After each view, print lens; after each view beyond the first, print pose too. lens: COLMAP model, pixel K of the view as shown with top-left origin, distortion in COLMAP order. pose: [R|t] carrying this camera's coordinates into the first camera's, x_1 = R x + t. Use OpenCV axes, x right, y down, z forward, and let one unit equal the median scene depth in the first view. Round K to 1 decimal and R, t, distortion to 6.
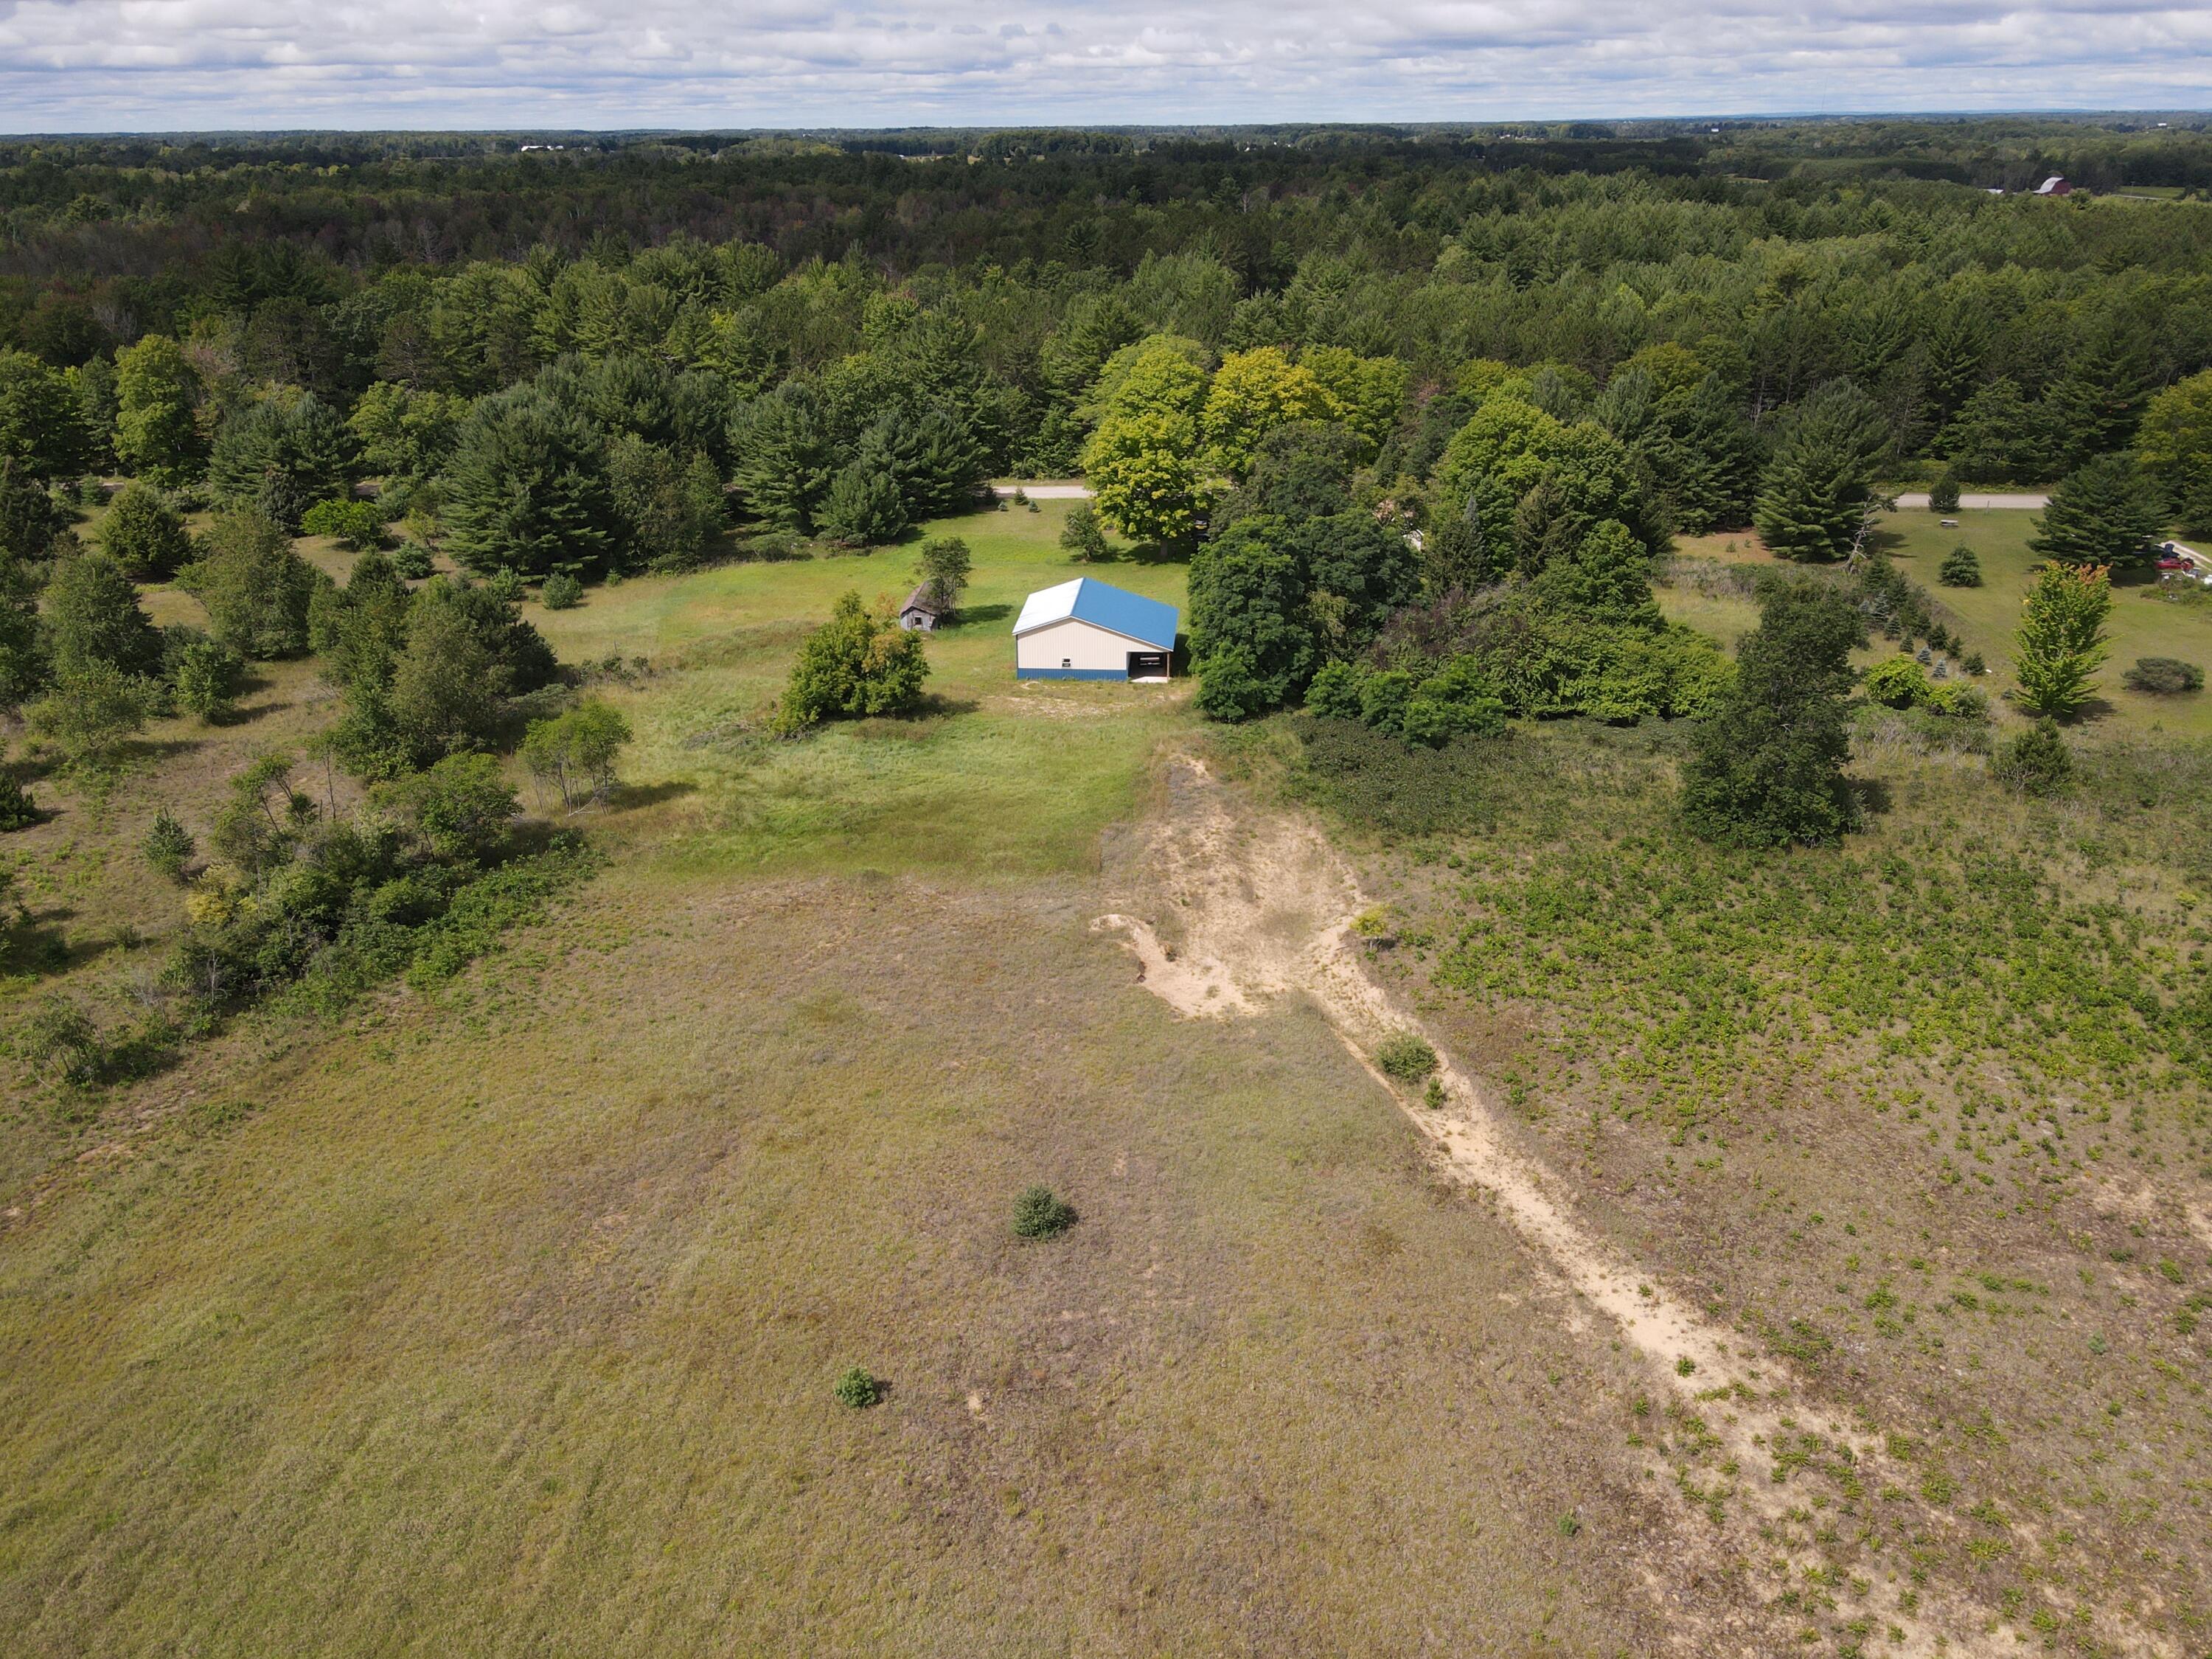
lens RADIAL K [[1637.8, 0, 1093.7], [0, 1637.8, 820.3], [0, 0, 1]] dist [-0.001983, 0.016634]
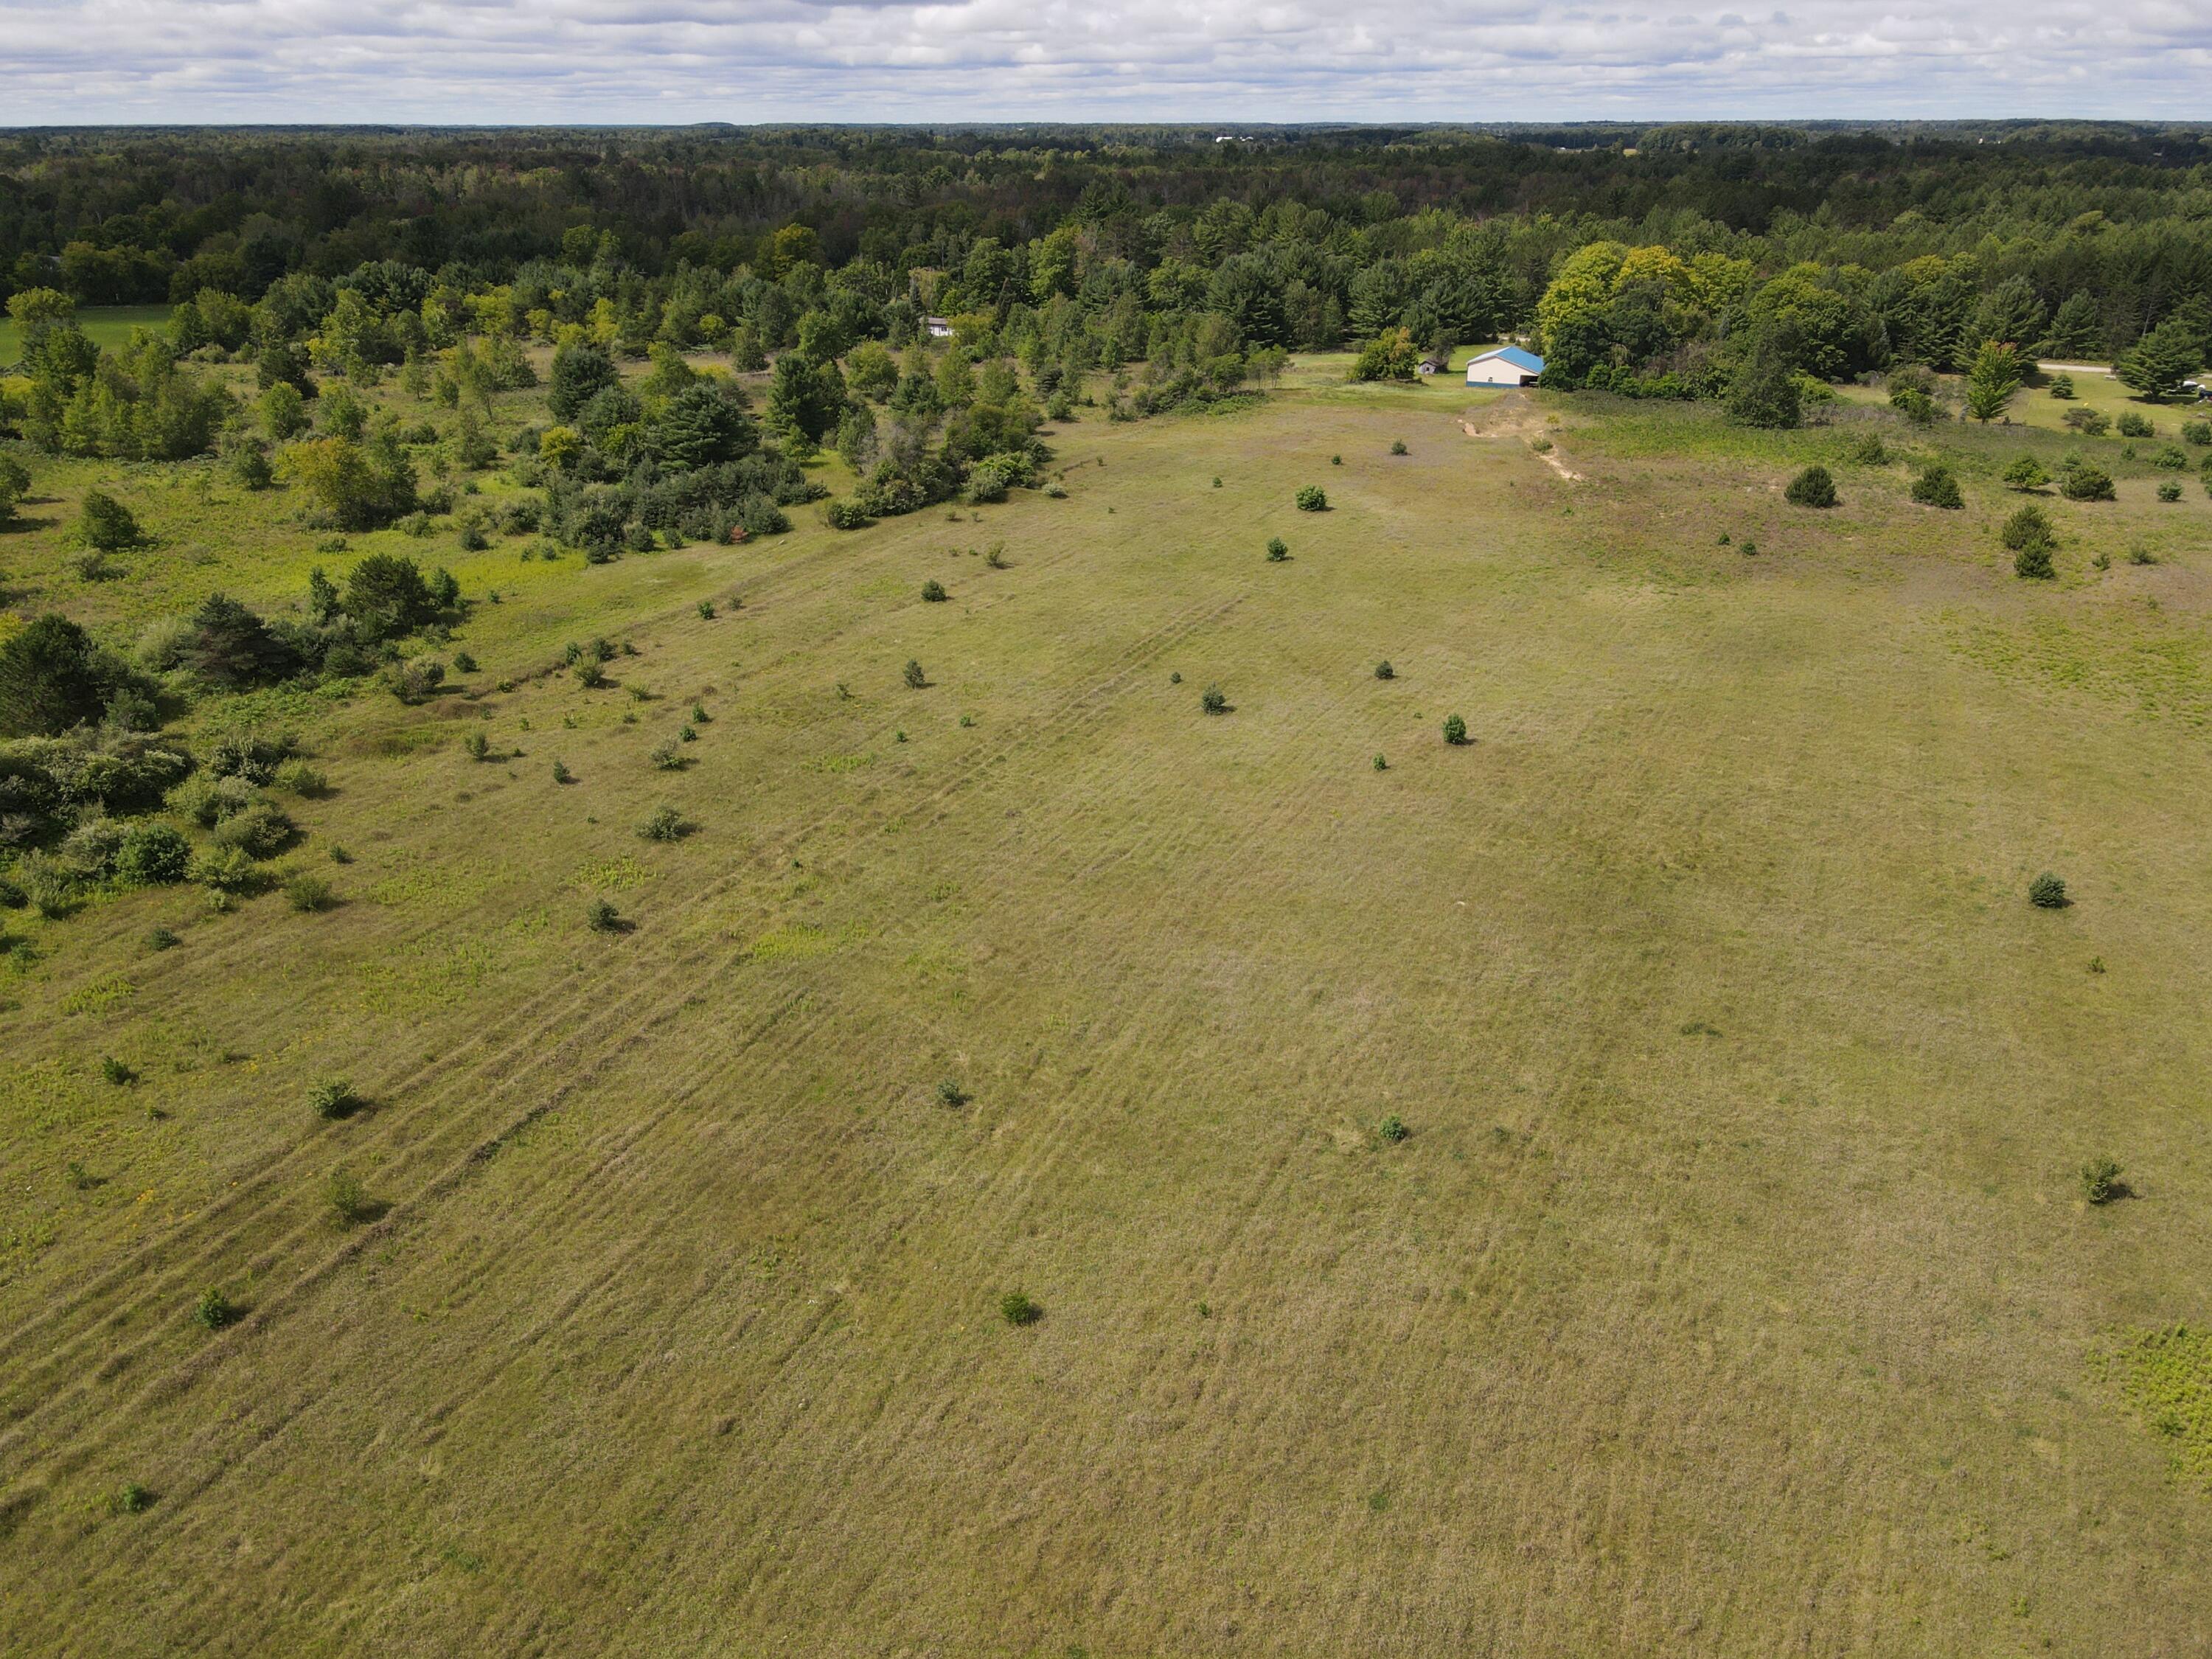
lens RADIAL K [[1637.8, 0, 1093.7], [0, 1637.8, 820.3], [0, 0, 1]] dist [-0.001983, 0.016634]
pose [[0.929014, 0.149581, -0.338466, 0.215843], [-0.148393, 0.988487, 0.029545, 0.334896], [0.338988, 0.022778, 0.940515, -0.790143]]
